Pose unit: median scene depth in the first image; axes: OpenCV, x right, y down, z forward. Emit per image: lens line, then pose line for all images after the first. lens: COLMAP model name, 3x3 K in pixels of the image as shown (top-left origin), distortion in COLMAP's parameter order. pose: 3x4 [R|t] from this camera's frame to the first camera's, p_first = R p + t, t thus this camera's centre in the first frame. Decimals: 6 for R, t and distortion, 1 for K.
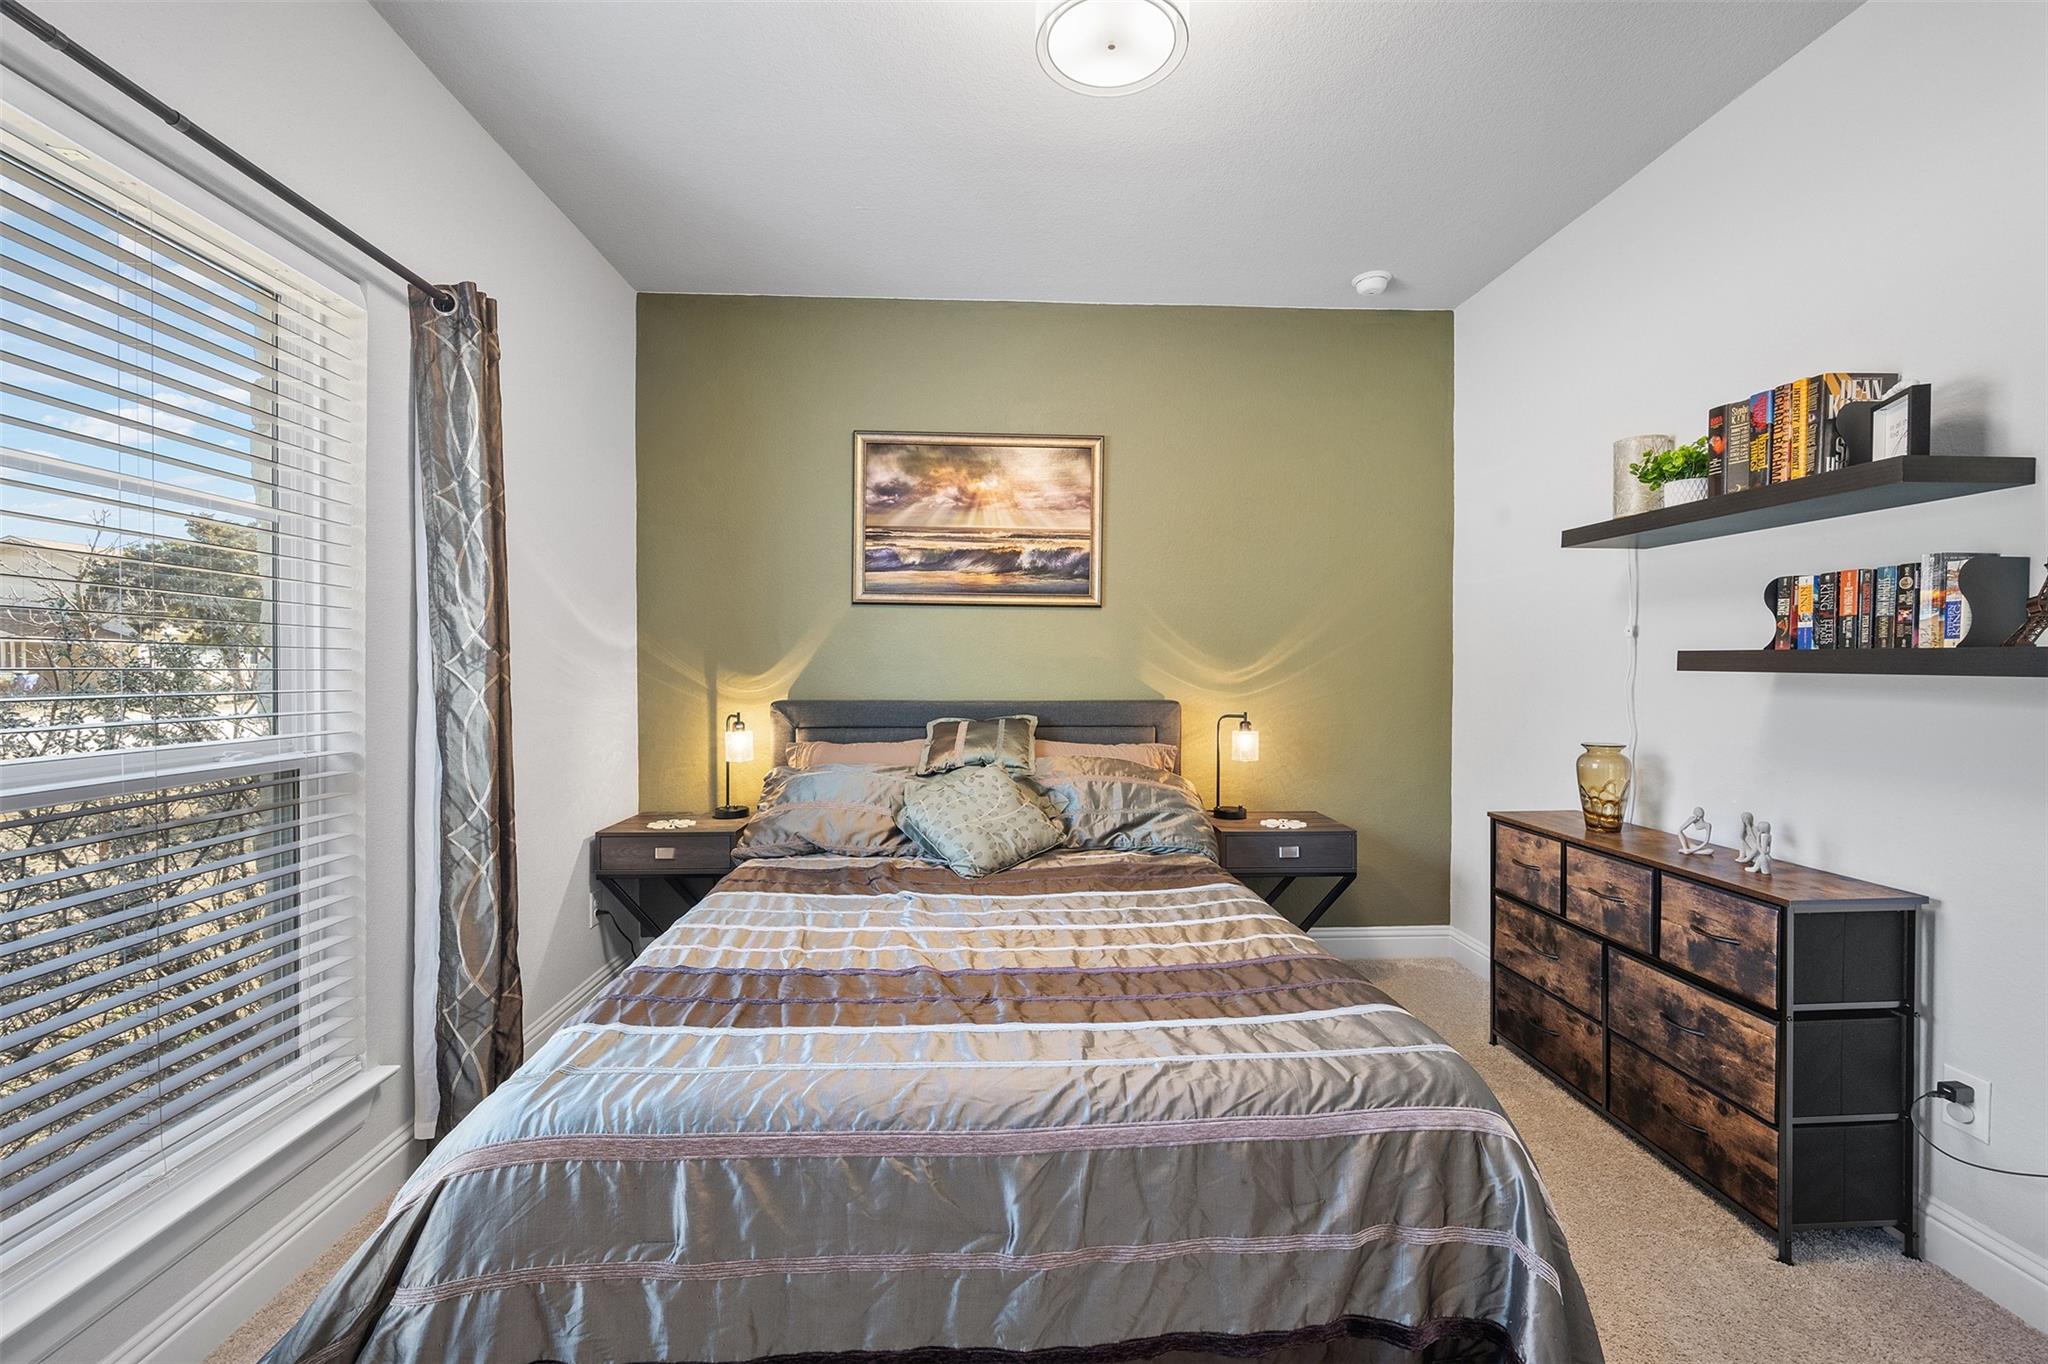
lens RADIAL K [[817.1, 0, 1028.3], [0, 817.1, 680.6], [0, 0, 1]] dist [-0.001101, 0.001056]
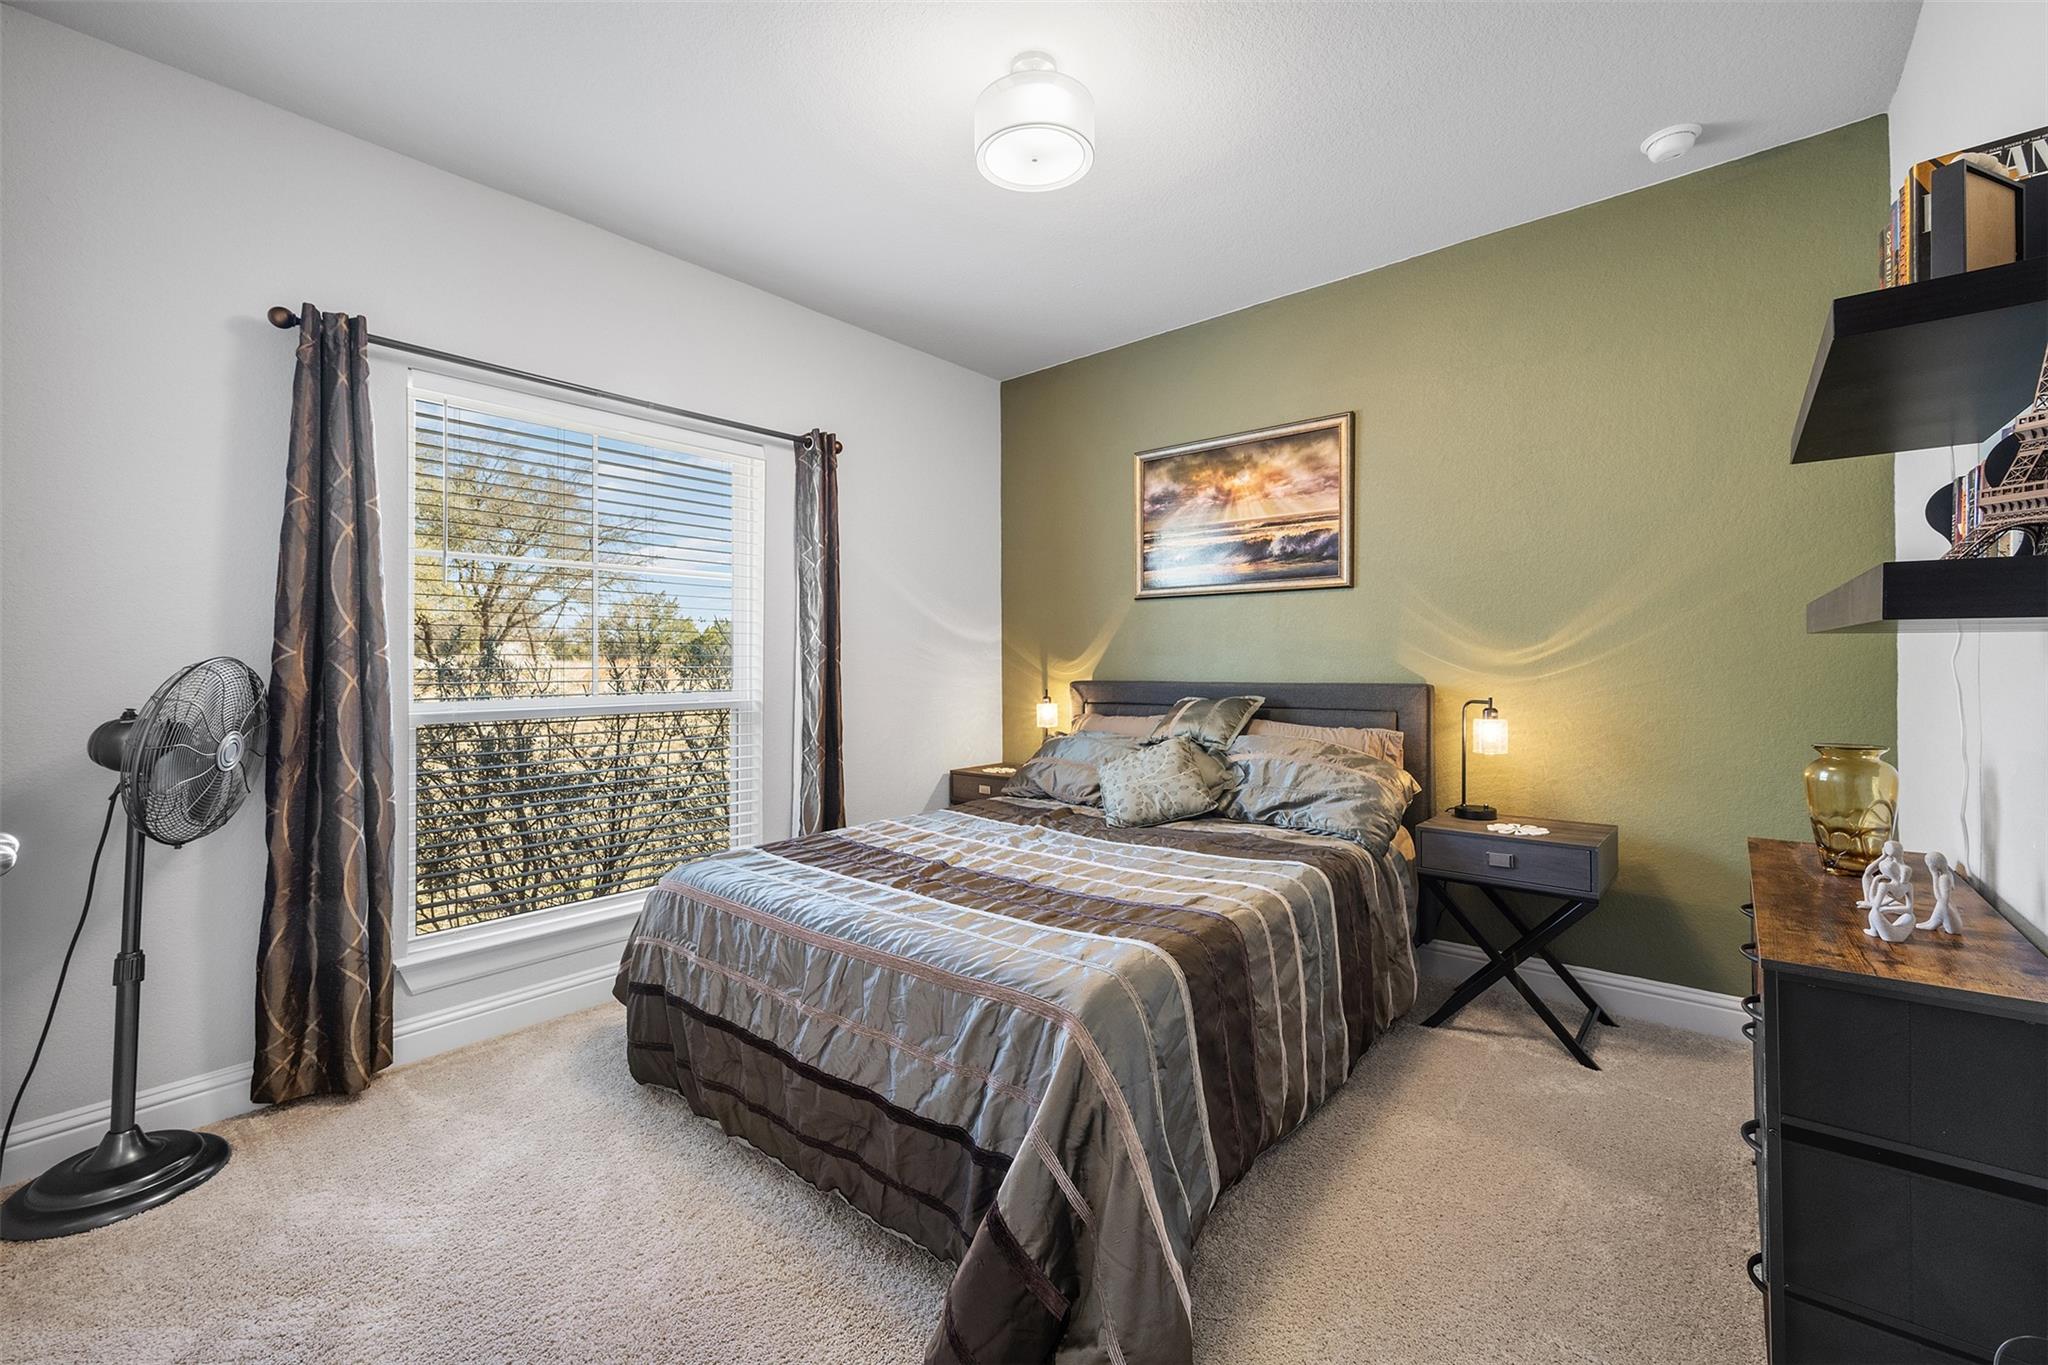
lens RADIAL K [[817.1, 0, 1039.0], [0, 817.1, 667.5], [0, 0, 1]] dist [-0.001101, 0.001056]
pose [[0.739718, -0.005093, -0.672898, 0.476739], [-0.001526, 0.999956, -0.009246, 0.015209], [0.672915, 0.007866, 0.739678, 0.034366]]
